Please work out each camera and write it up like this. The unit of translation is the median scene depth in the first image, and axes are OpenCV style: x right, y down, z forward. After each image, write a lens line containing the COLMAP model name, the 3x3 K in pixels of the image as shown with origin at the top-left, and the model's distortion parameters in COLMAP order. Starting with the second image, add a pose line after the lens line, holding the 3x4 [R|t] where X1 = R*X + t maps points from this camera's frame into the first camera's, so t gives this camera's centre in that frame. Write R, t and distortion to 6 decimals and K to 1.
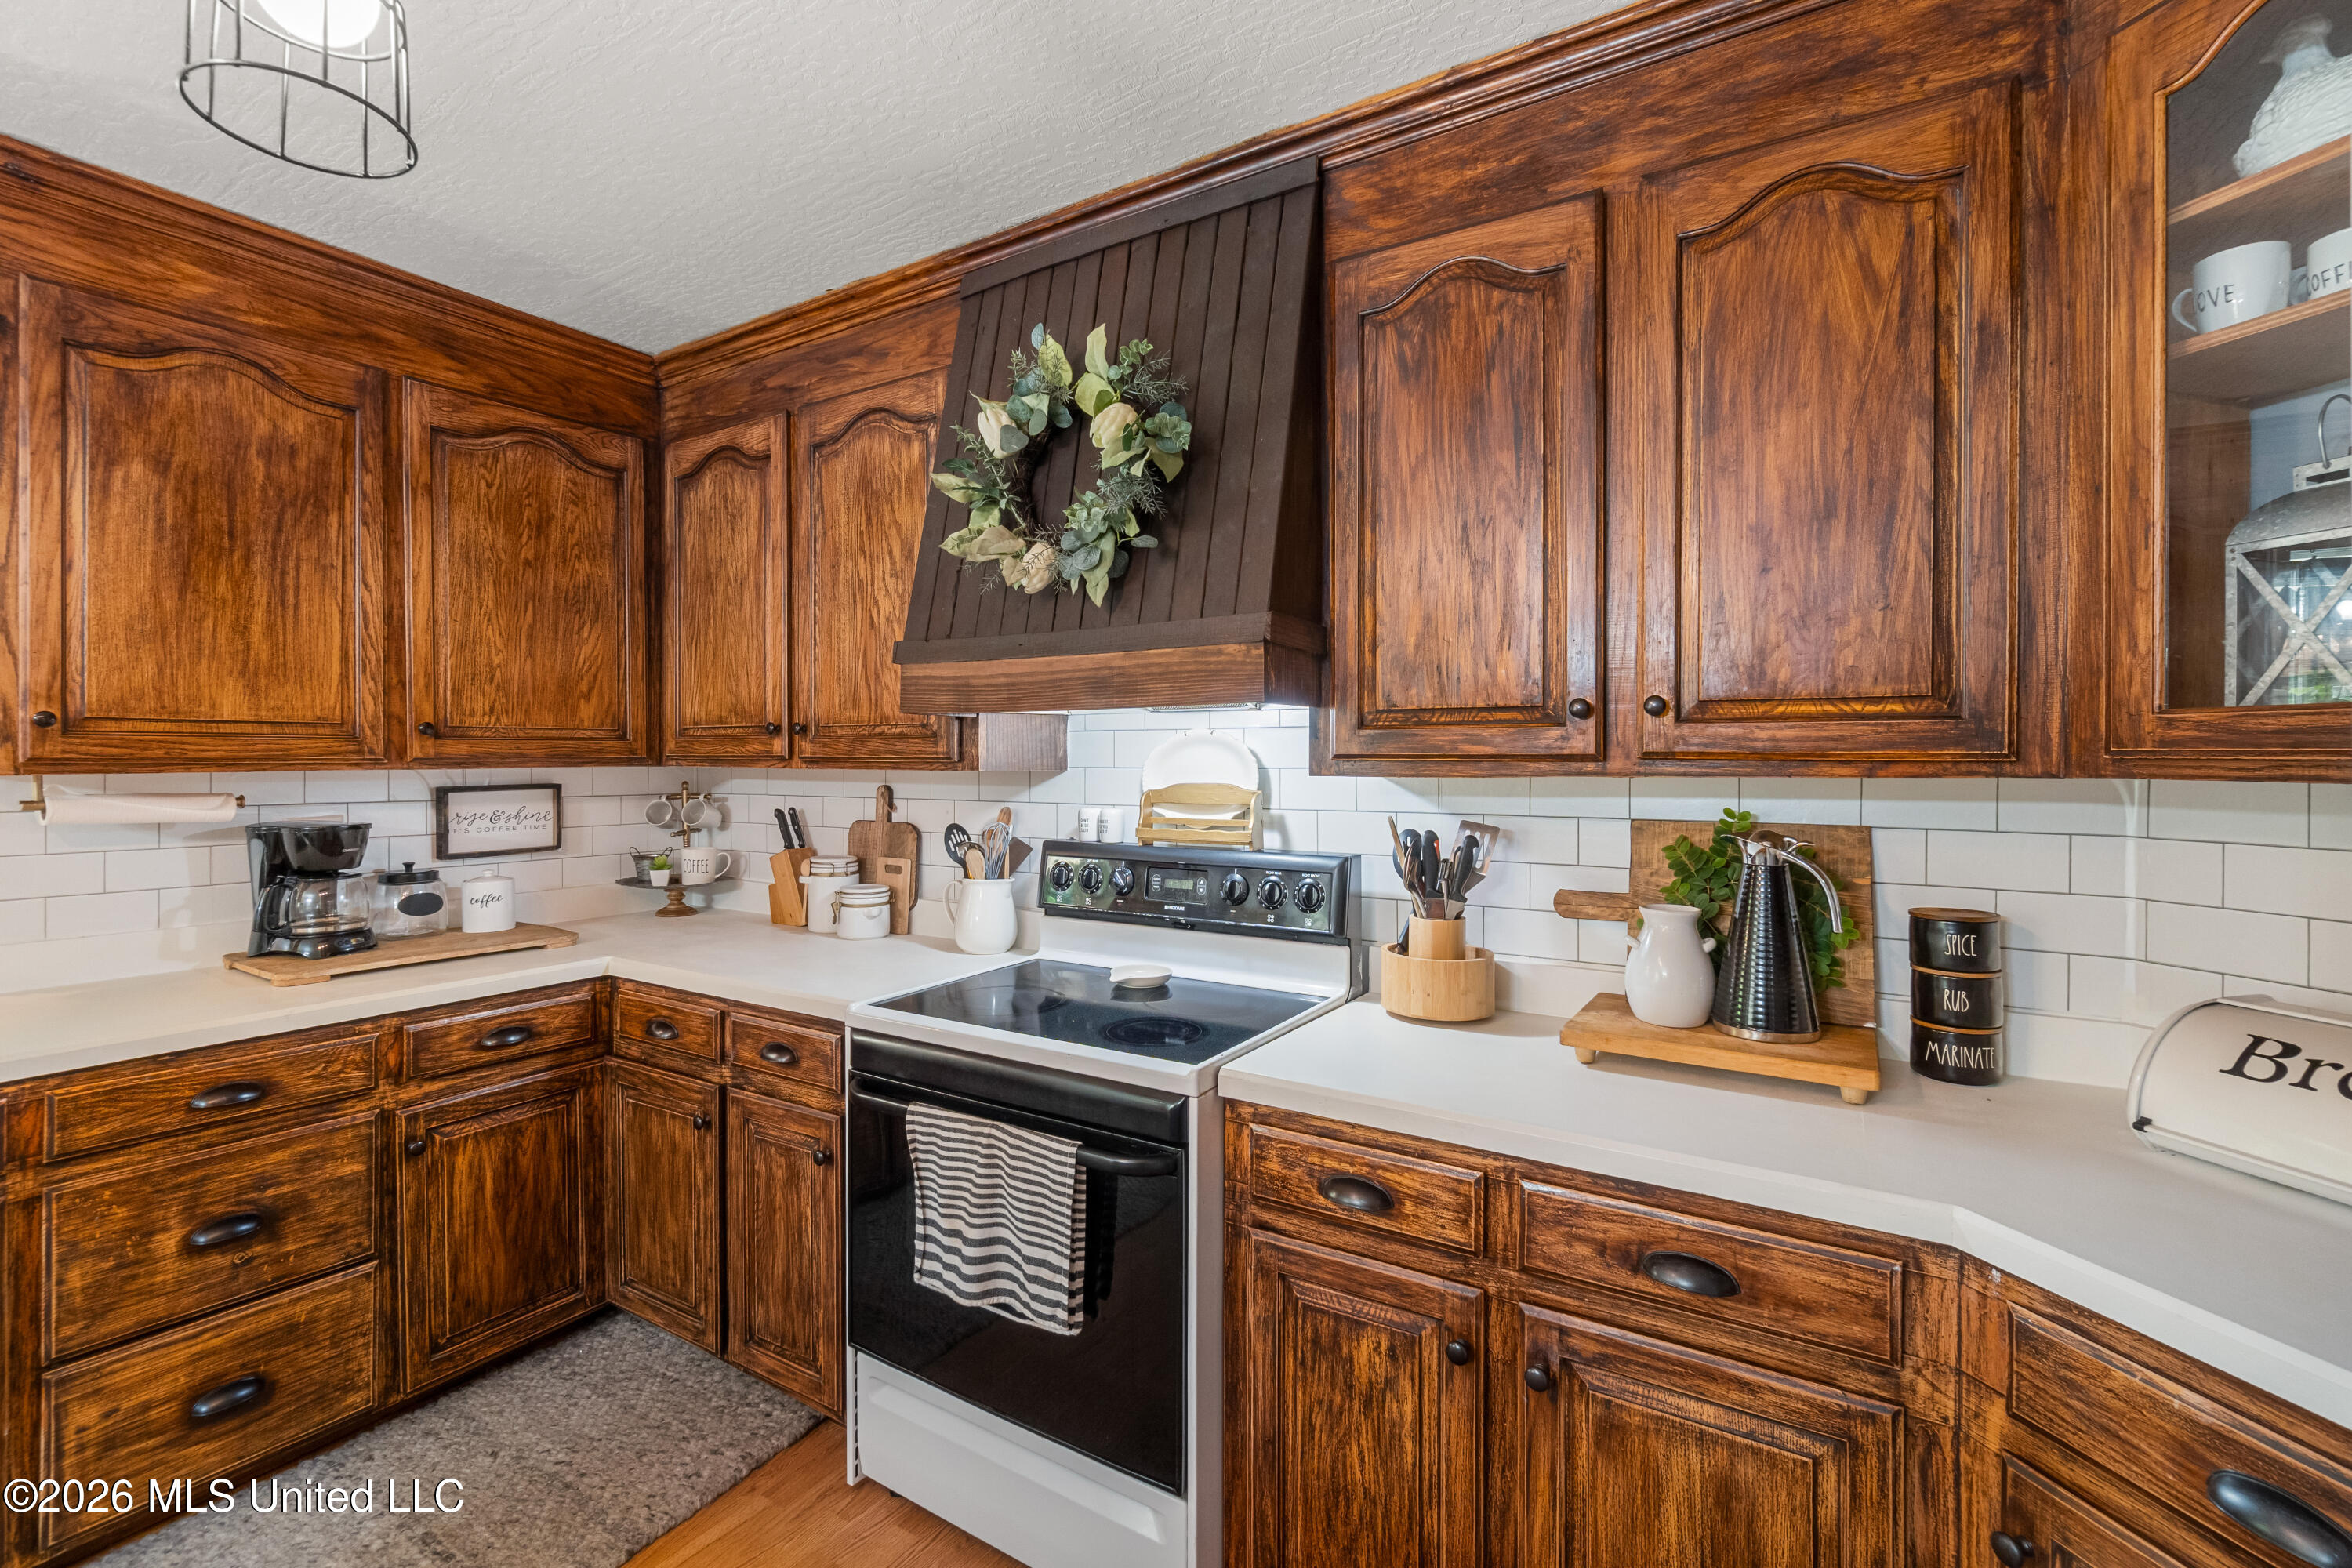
lens RADIAL K [[1041.1, 0, 1151.8], [0, 1041.1, 758.6], [0, 0, 1]] dist [-0.000325, 0.000675]
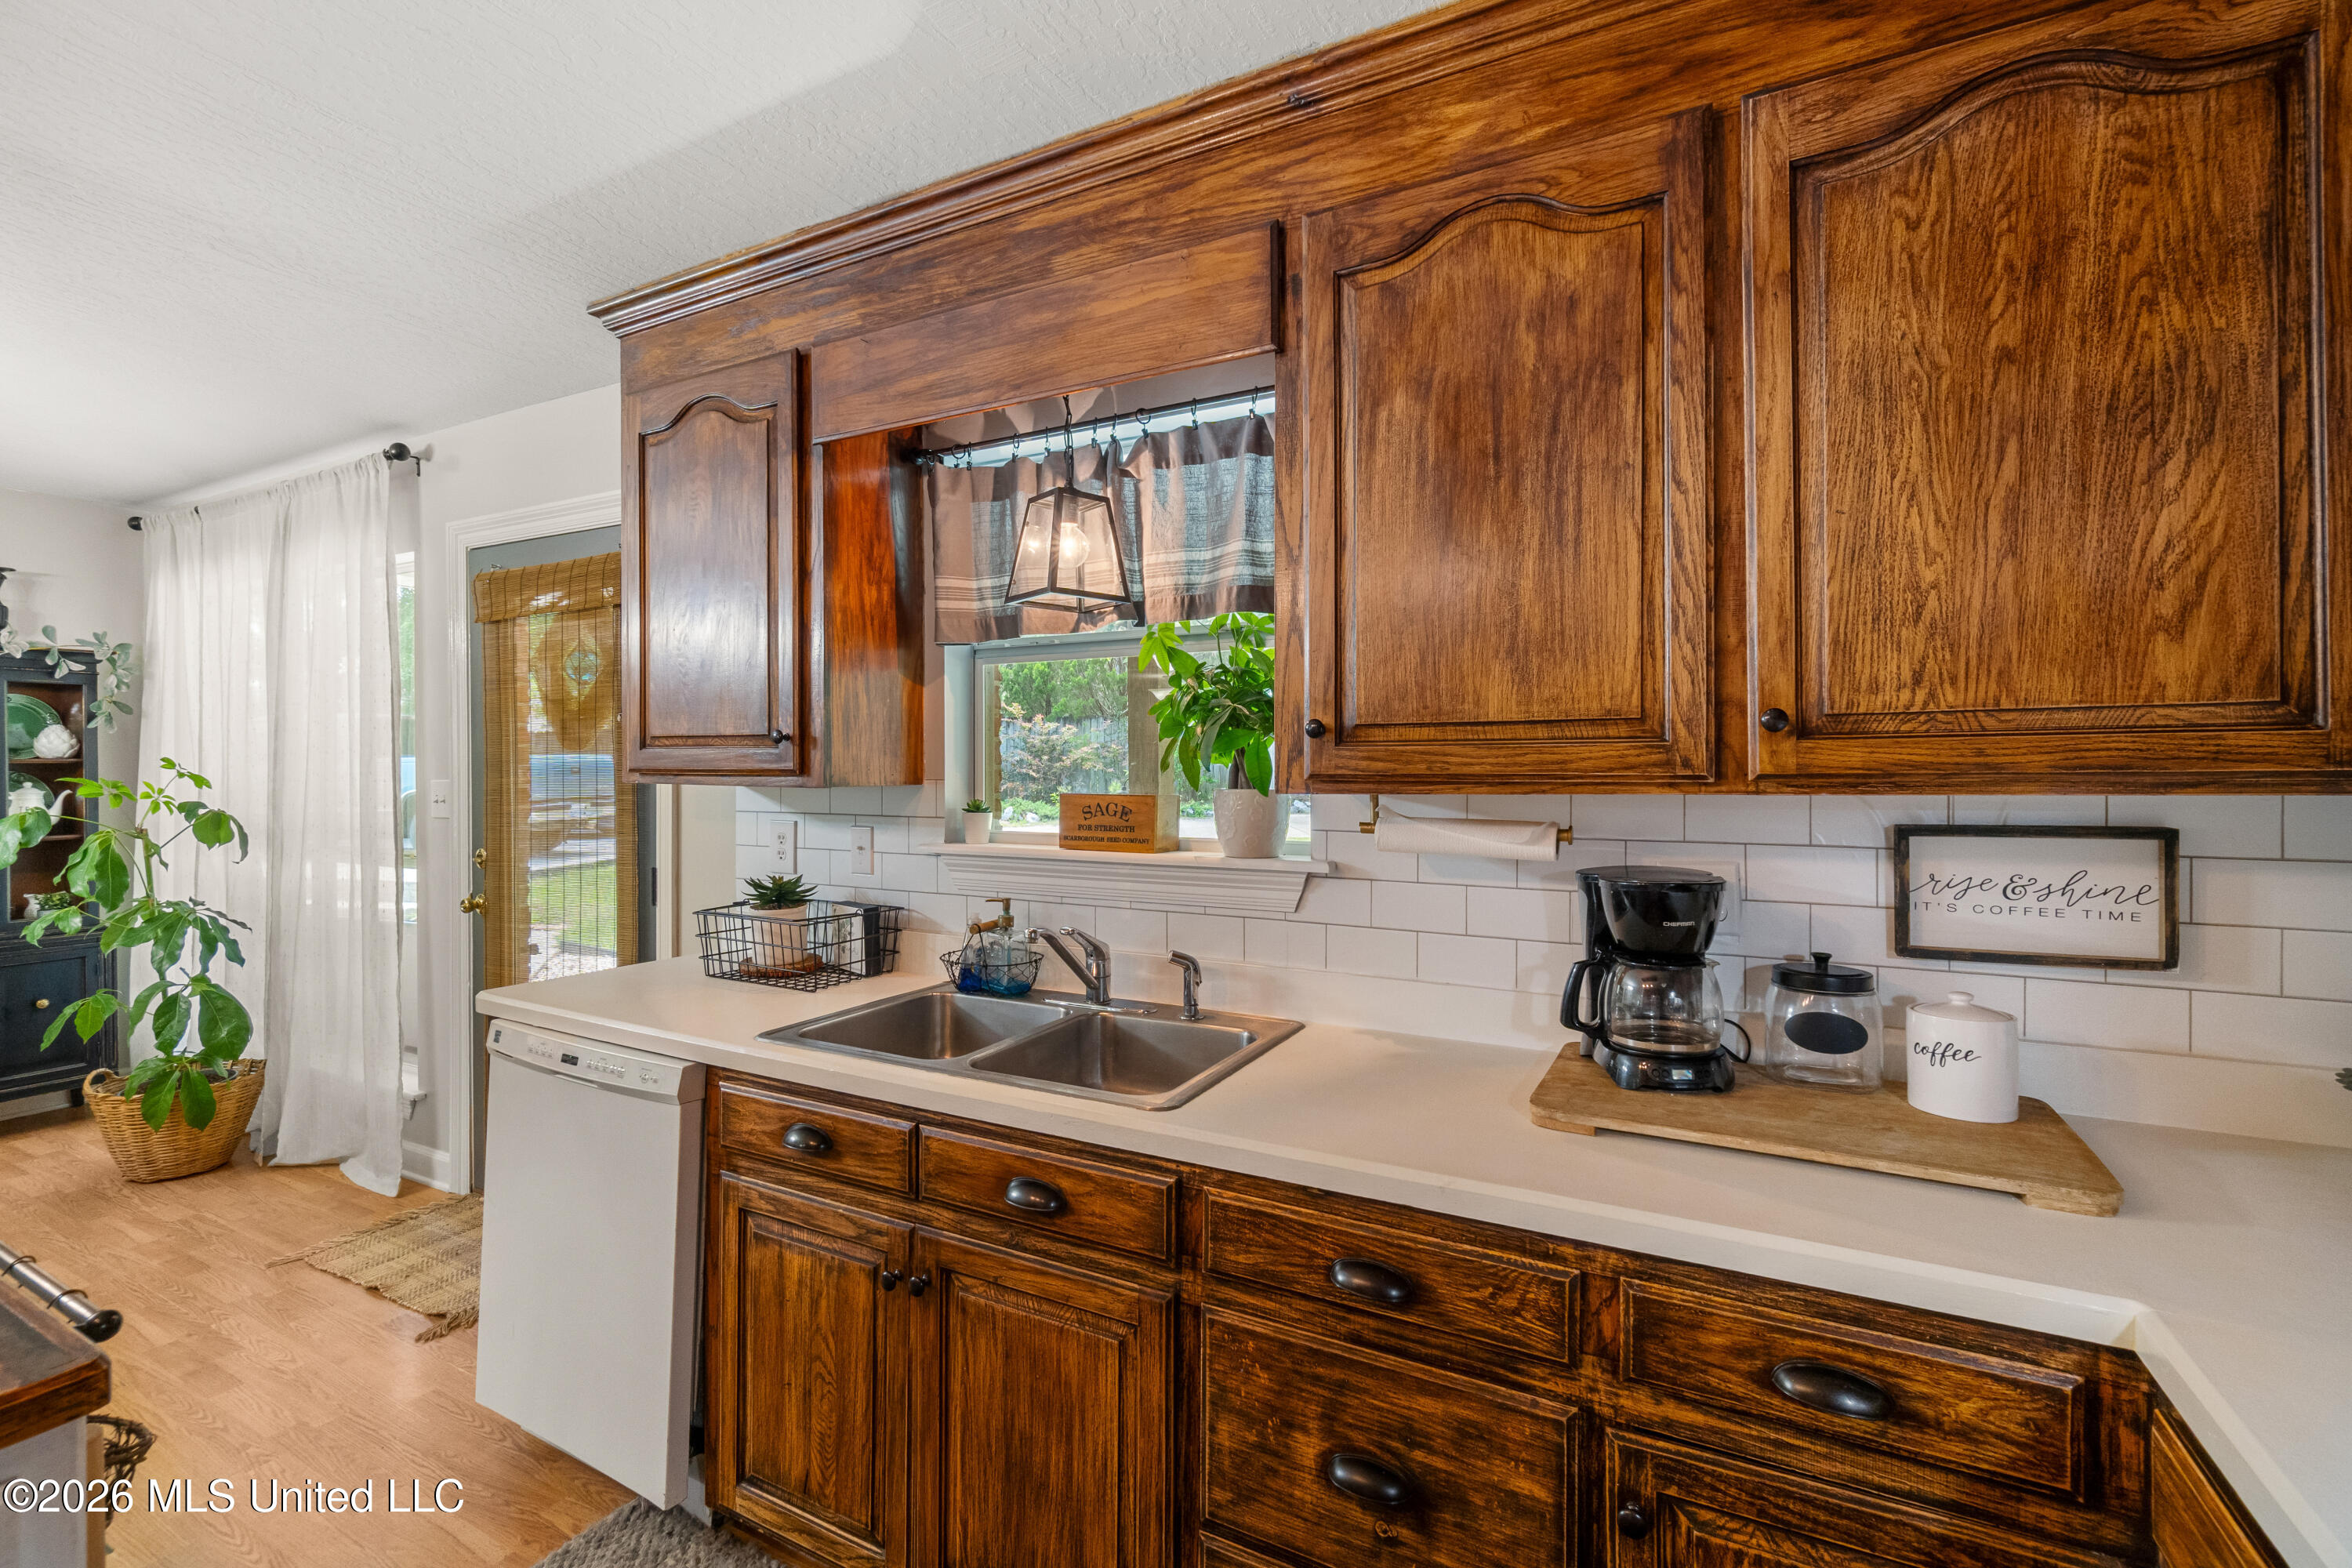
lens RADIAL K [[1033.2, 0, 1169.8], [0, 1033.2, 773.3], [0, 0, 1]] dist [-0.002562, 0.000052]
pose [[0.080837, 0.002870, -0.996723, -0.193259], [0.001928, 0.999994, 0.003036, -0.003565], [0.996725, -0.002167, 0.080831, 0.672753]]
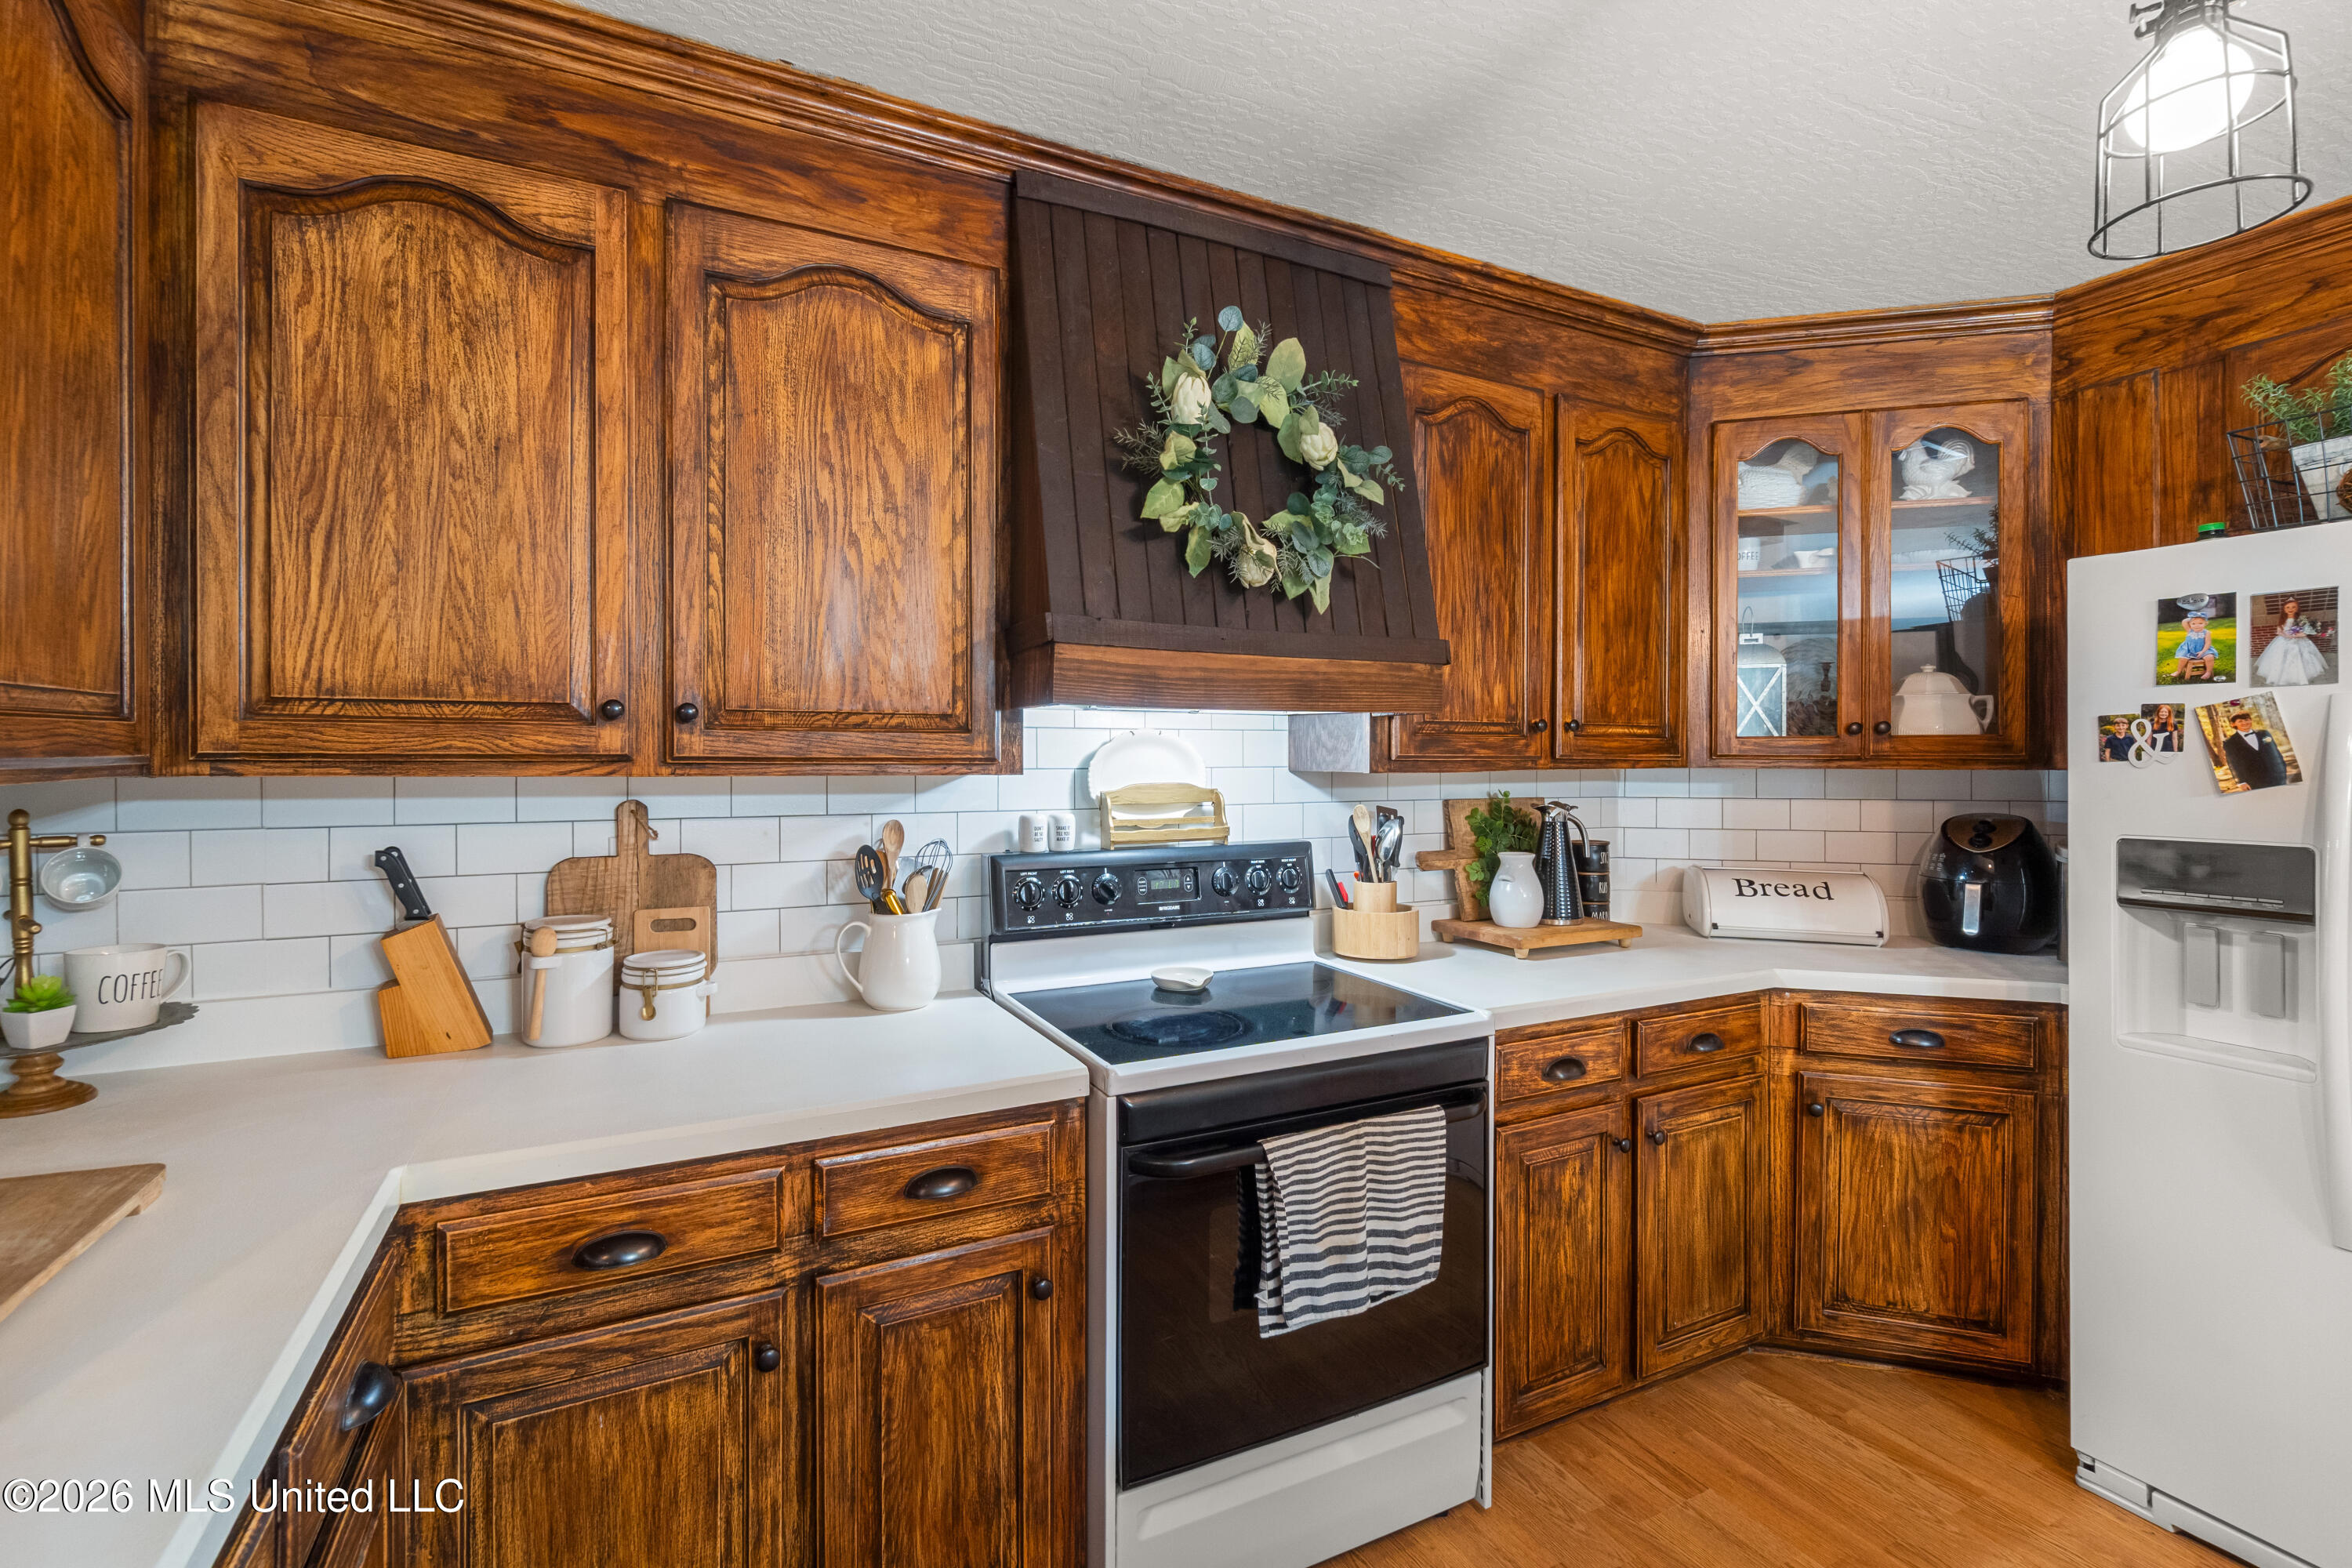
lens RADIAL K [[1047.7, 0, 1169.0], [0, 1047.7, 757.8], [0, 0, 1]] dist [-0.001133, 0.000267]
pose [[0.505625, -0.002588, 0.862749, -0.824414], [-0.000350, 0.999995, 0.003205, -0.004177], [-0.862753, -0.001922, 0.505622, 0.477482]]
